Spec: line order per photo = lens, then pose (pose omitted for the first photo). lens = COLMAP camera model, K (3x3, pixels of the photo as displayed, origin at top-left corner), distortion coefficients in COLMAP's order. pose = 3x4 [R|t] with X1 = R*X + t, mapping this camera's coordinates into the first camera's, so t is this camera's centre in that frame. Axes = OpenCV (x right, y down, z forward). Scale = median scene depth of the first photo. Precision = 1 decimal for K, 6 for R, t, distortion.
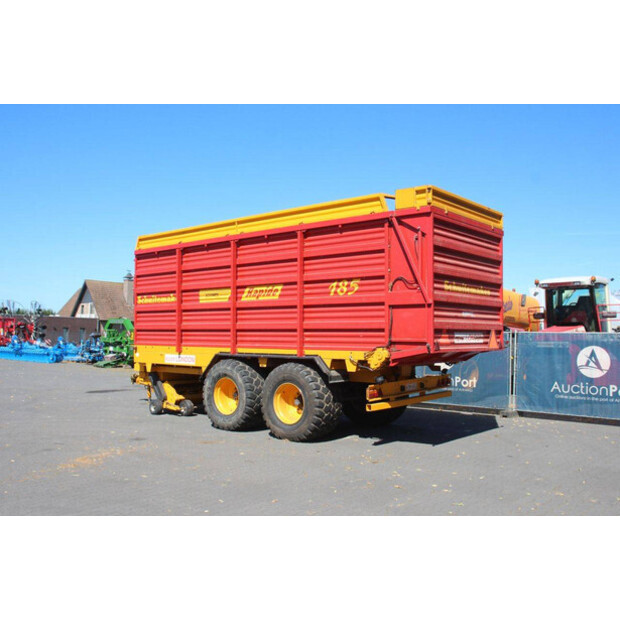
lens RADIAL K [[612.6, 0, 311.9], [0, 612.6, 309.8], [0, 0, 1]] dist [0.009259, 0.000000]
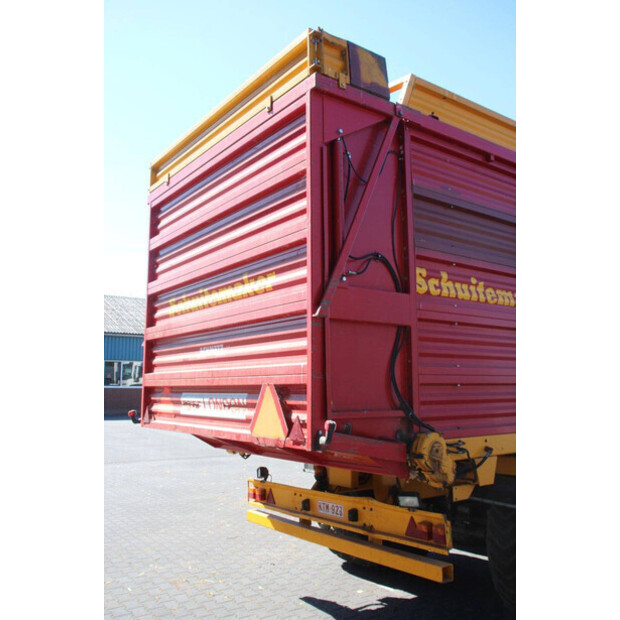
lens RADIAL K [[571.1, 0, 310.4], [0, 571.1, 311.0], [0, 0, 1]] dist [-0.013279, 0.000000]
pose [[-0.231496, -0.125423, -0.964717, 0.638219], [0.055944, 0.988297, -0.141914, 0.040746], [0.971226, -0.086823, -0.221770, 1.149461]]
